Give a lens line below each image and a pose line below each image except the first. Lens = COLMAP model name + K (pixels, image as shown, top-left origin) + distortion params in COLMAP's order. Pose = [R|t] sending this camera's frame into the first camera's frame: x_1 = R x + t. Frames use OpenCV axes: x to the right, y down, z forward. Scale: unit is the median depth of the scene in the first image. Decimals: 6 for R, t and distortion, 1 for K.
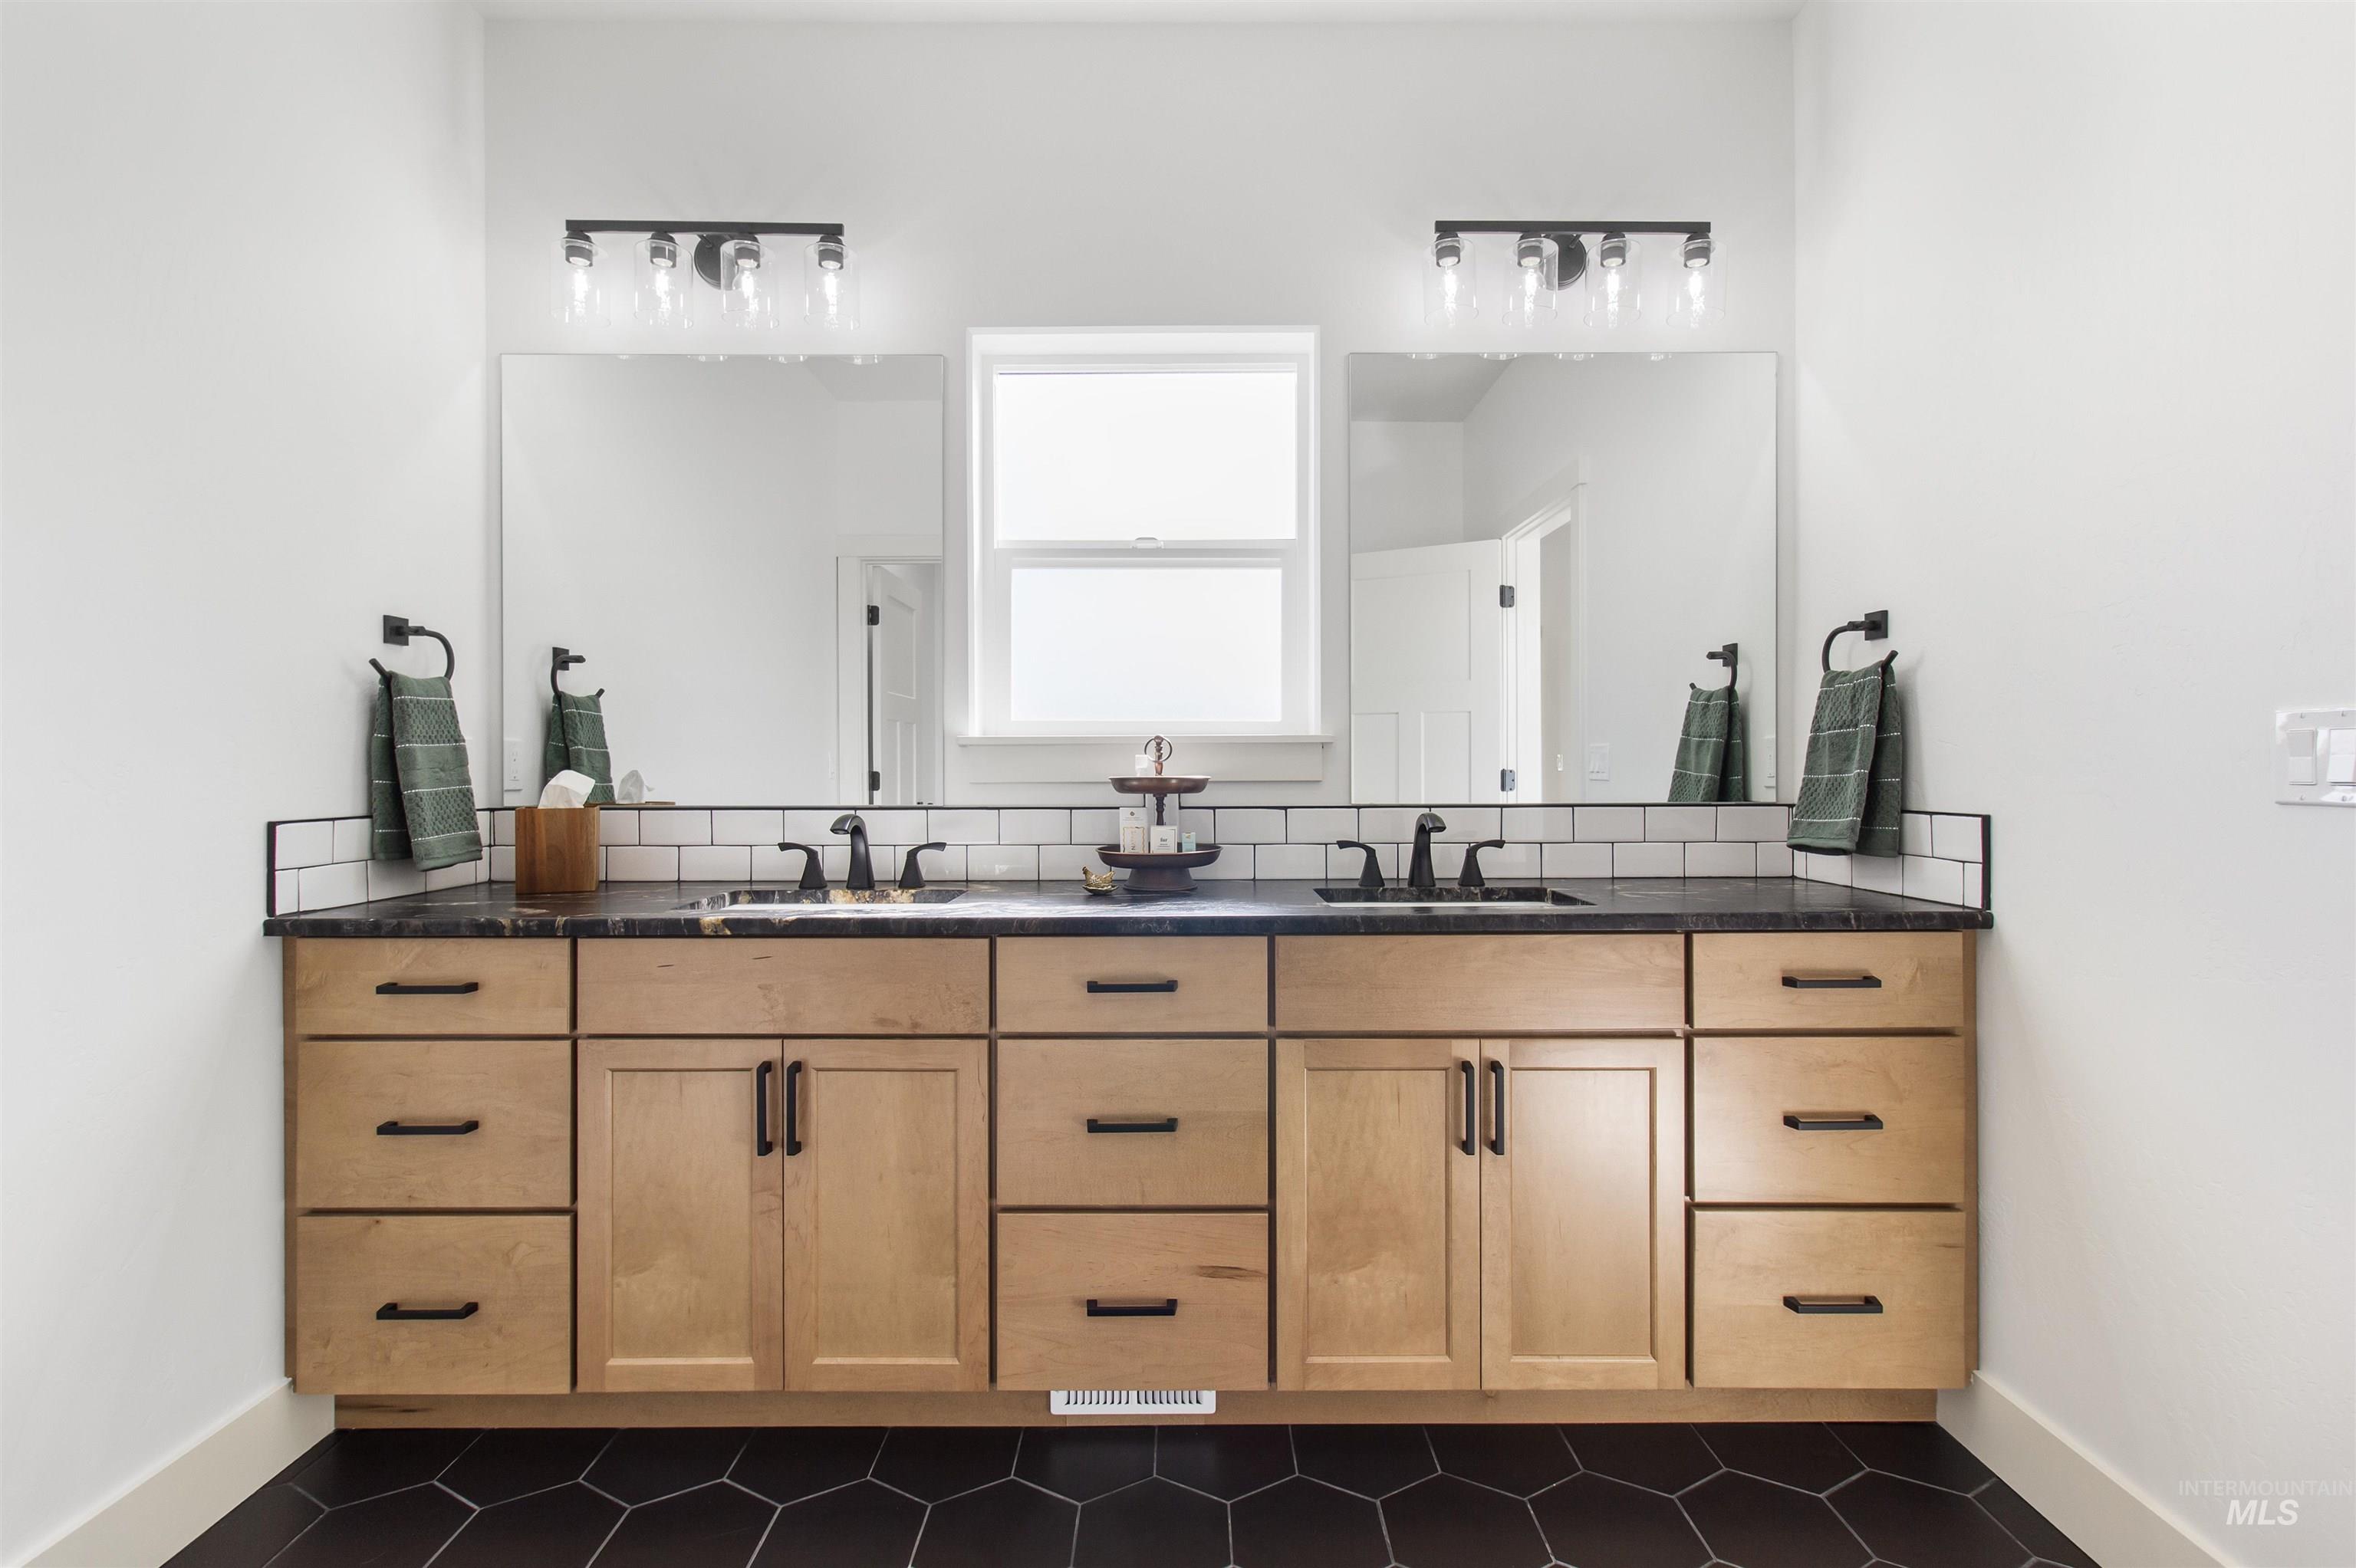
lens RADIAL K [[1097.6, 0, 1191.9], [0, 1097.6, 773.8], [0, 0, 1]] dist [-0.000091, 0.000742]
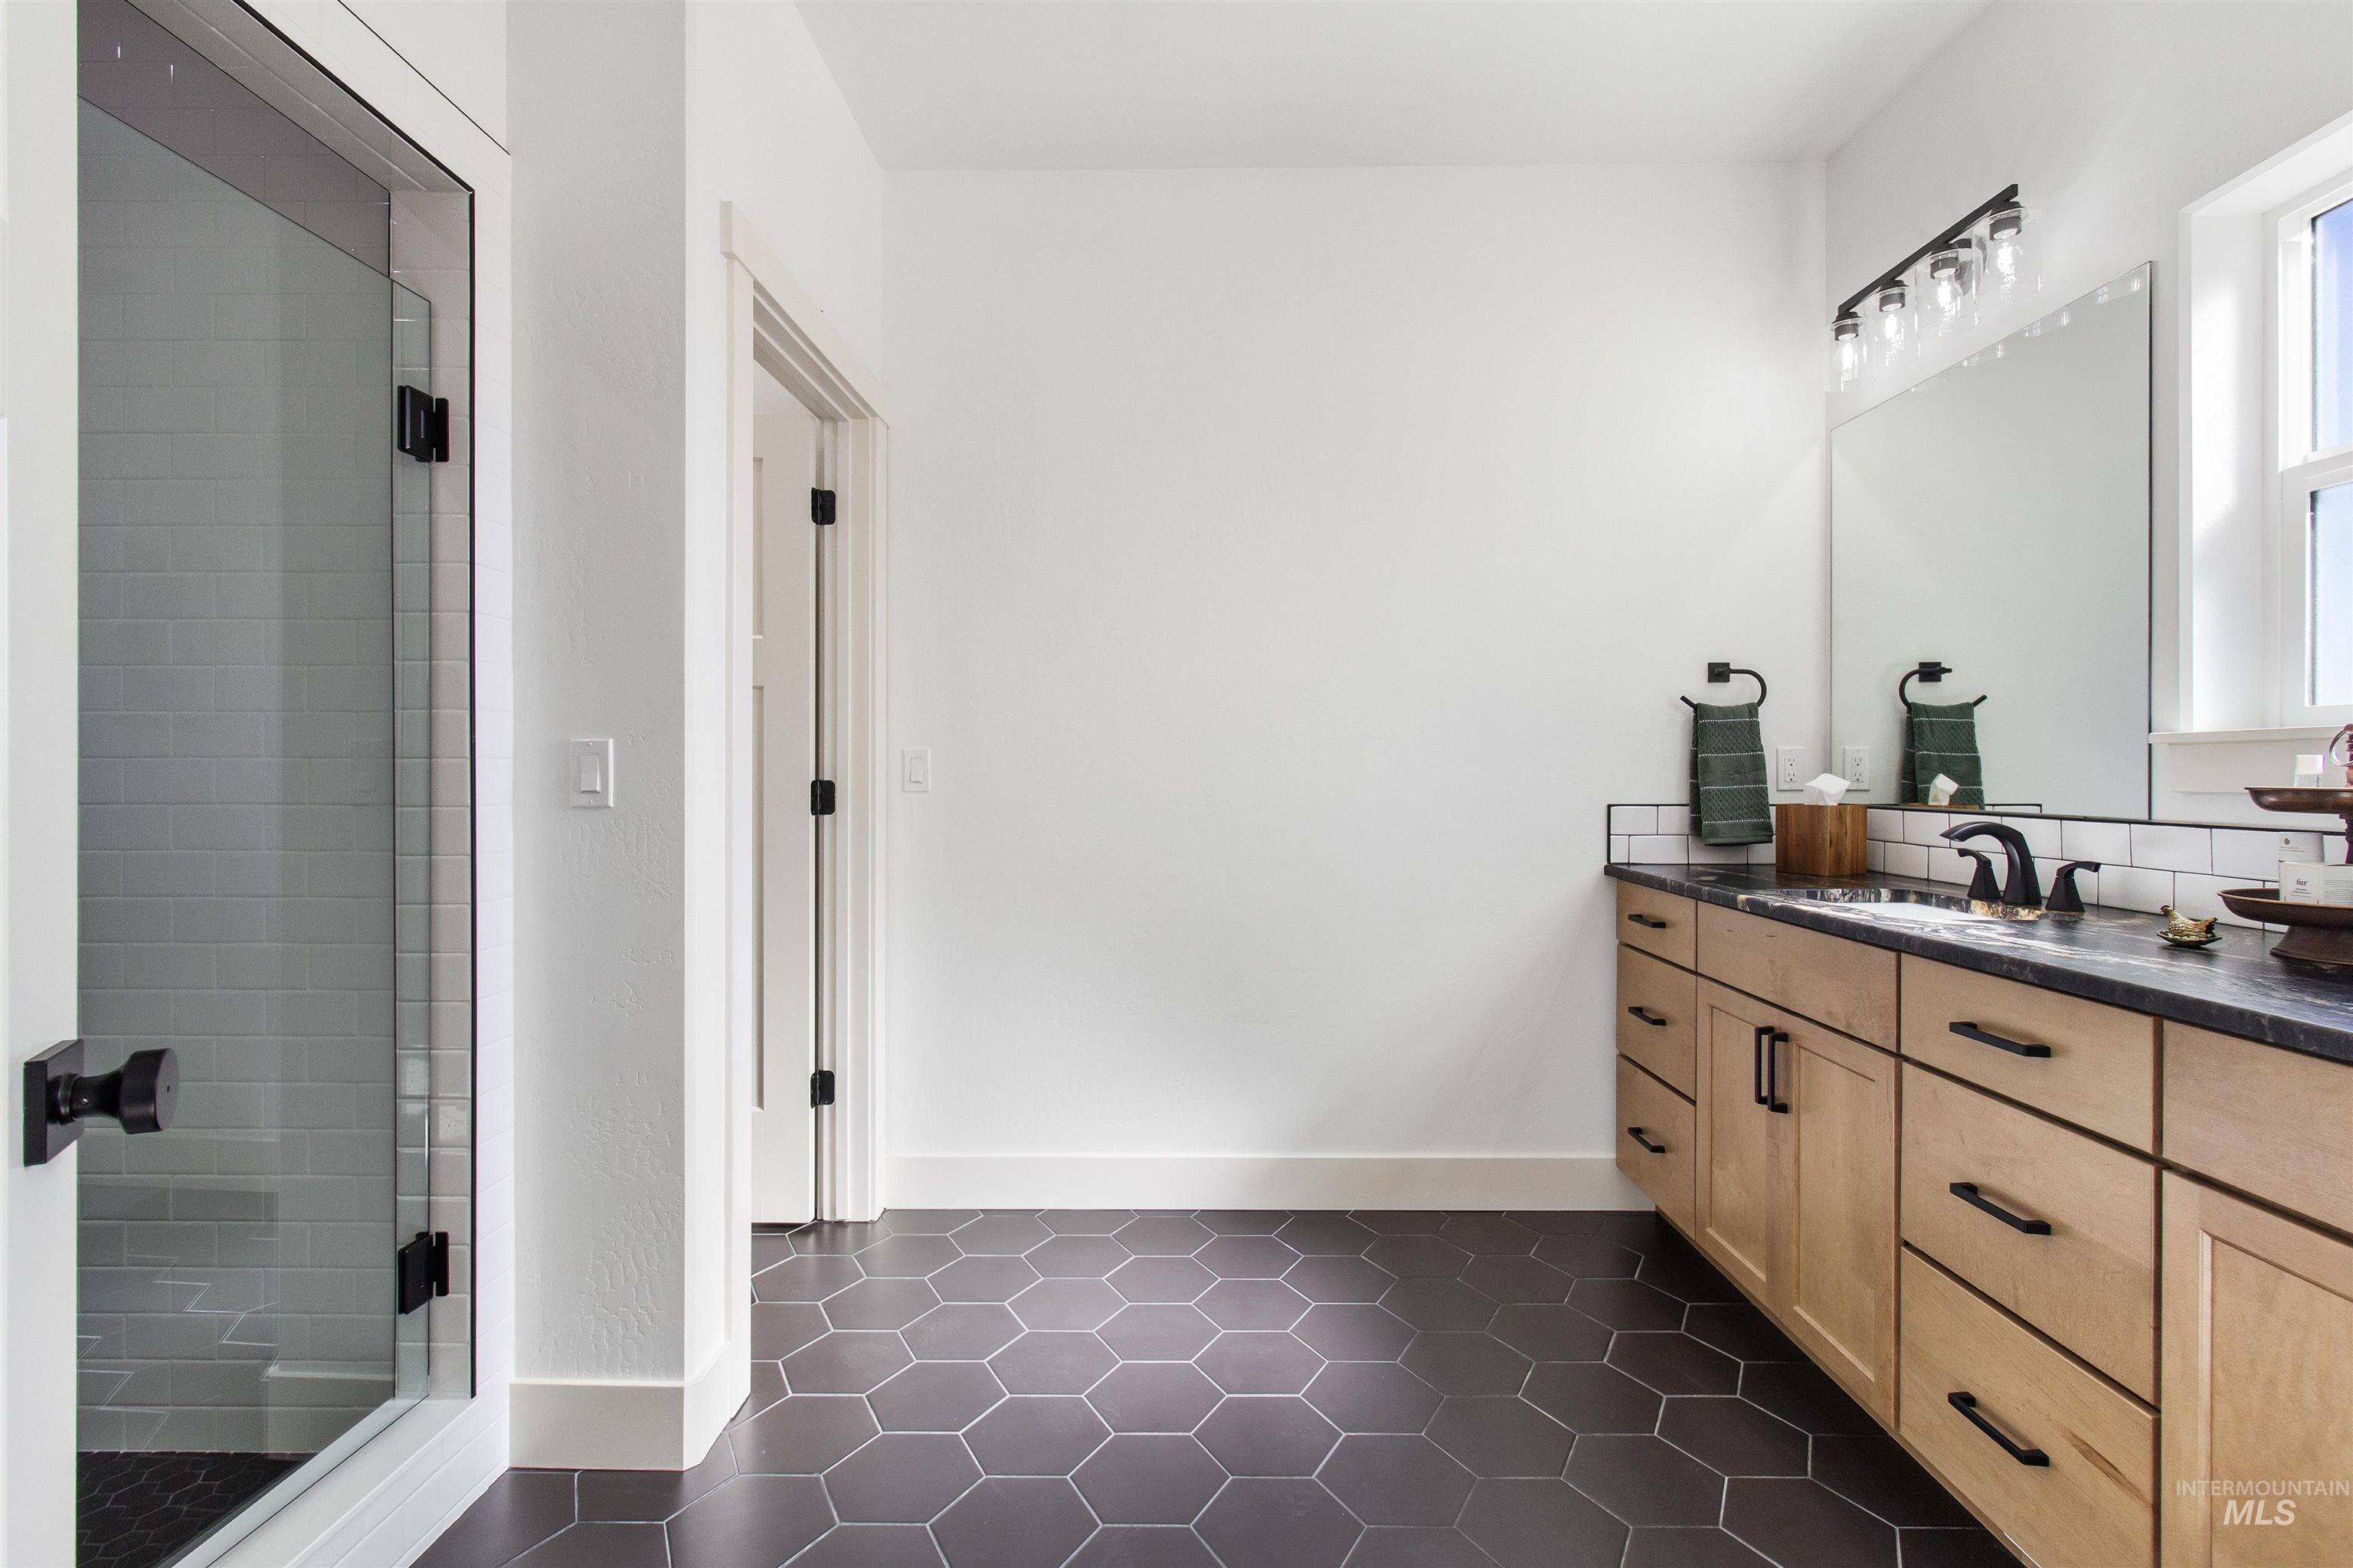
lens RADIAL K [[1096.4, 0, 1190.0], [0, 1096.4, 775.7], [0, 0, 1]] dist [-0.000091, 0.000742]
pose [[-0.014458, 0.006597, -0.999874, 0.765090], [-0.006510, 0.999956, 0.006692, -0.005397], [0.999874, 0.006606, -0.014415, 0.397462]]
